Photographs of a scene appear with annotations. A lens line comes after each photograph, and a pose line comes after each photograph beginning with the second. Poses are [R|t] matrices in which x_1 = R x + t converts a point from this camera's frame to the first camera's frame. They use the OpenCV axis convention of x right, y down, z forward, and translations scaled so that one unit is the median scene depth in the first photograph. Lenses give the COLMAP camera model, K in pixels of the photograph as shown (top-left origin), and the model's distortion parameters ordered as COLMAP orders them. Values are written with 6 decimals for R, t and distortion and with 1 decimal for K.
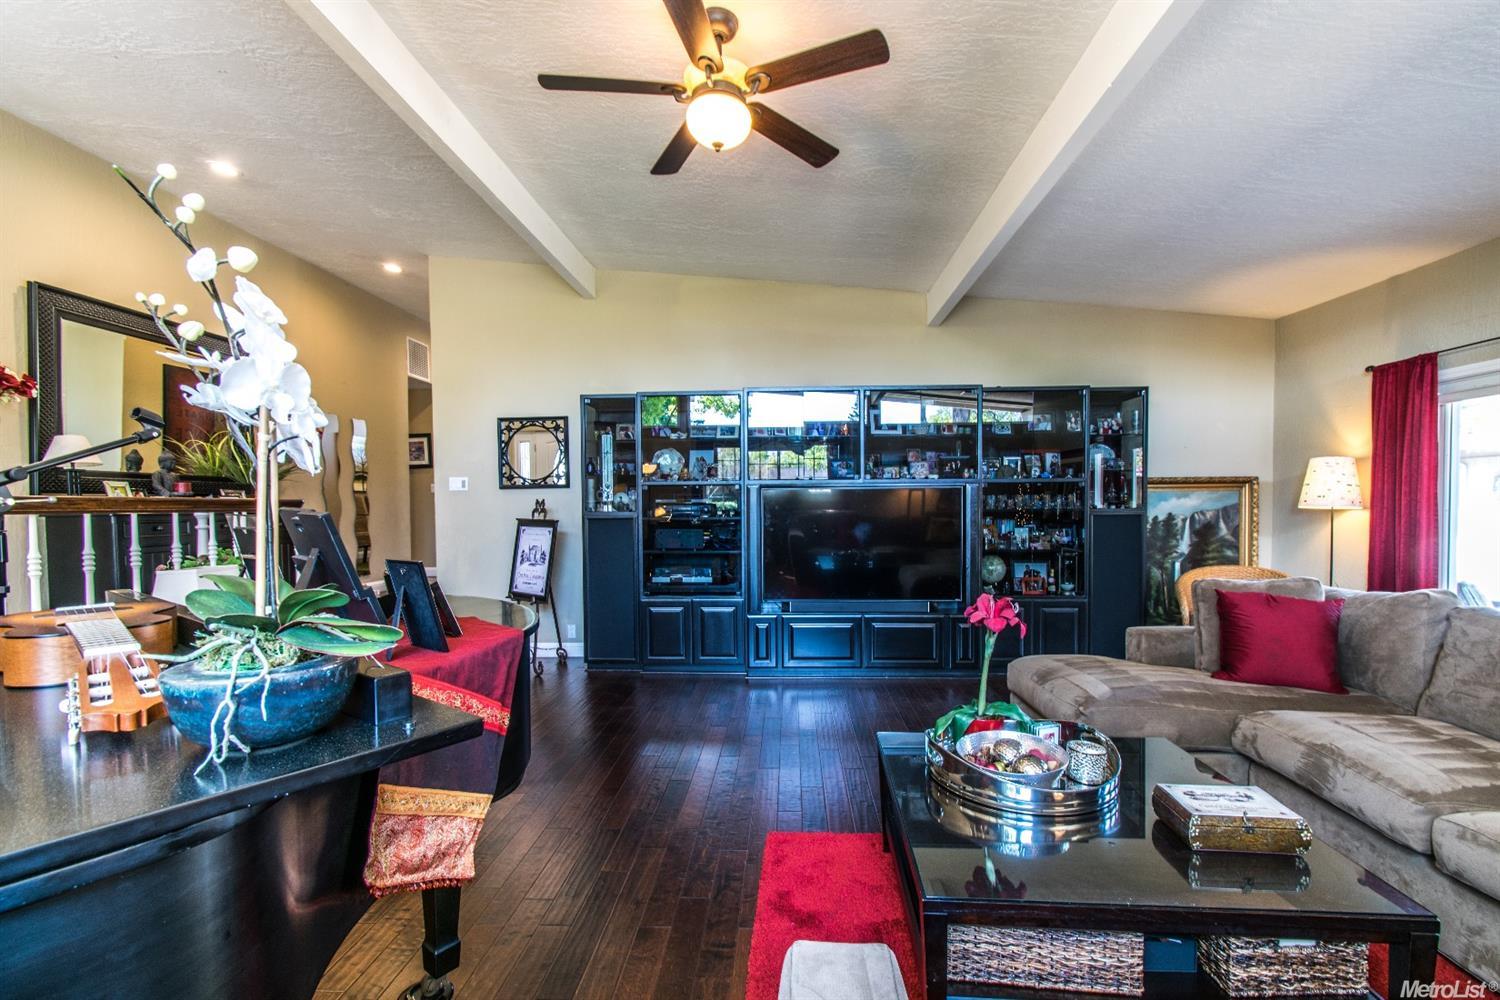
lens RADIAL K [[671.1, 0, 747.7], [0, 671.1, 504.0], [0, 0, 1]] dist [0.007271, -0.001106]
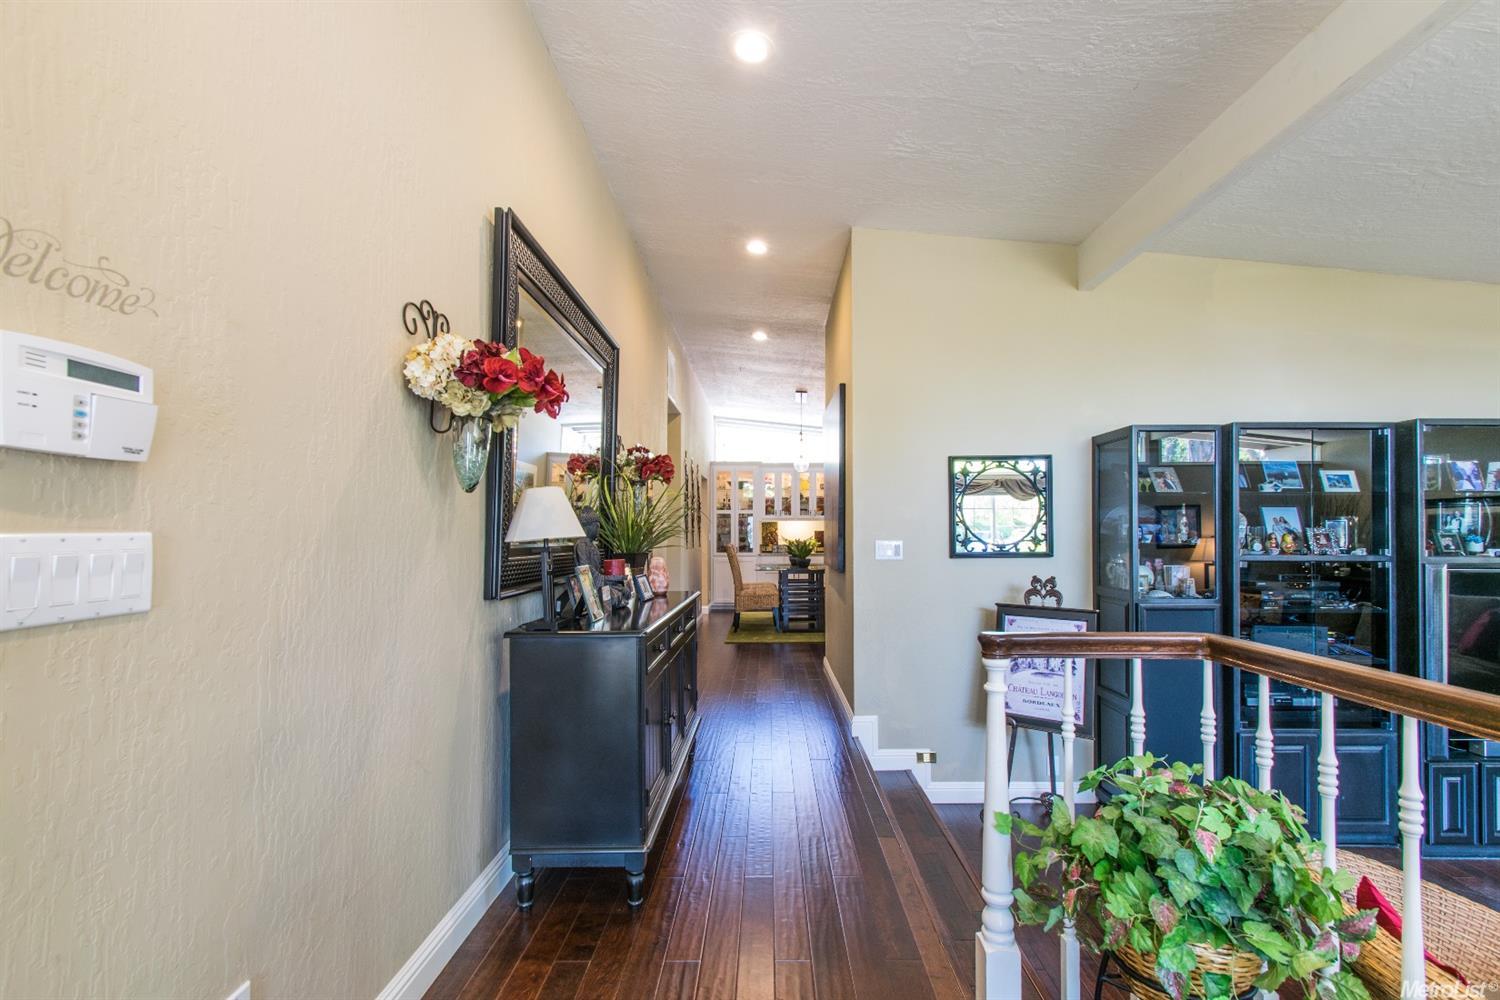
lens RADIAL K [[671.1, 0, 751.0], [0, 671.1, 506.0], [0, 0, 1]] dist [0.007271, -0.001106]
pose [[0.999371, 0.010525, 0.033869, -0.601252], [-0.008929, 0.998858, -0.046932, -0.041721], [-0.034324, 0.046600, 0.998324, 0.311984]]
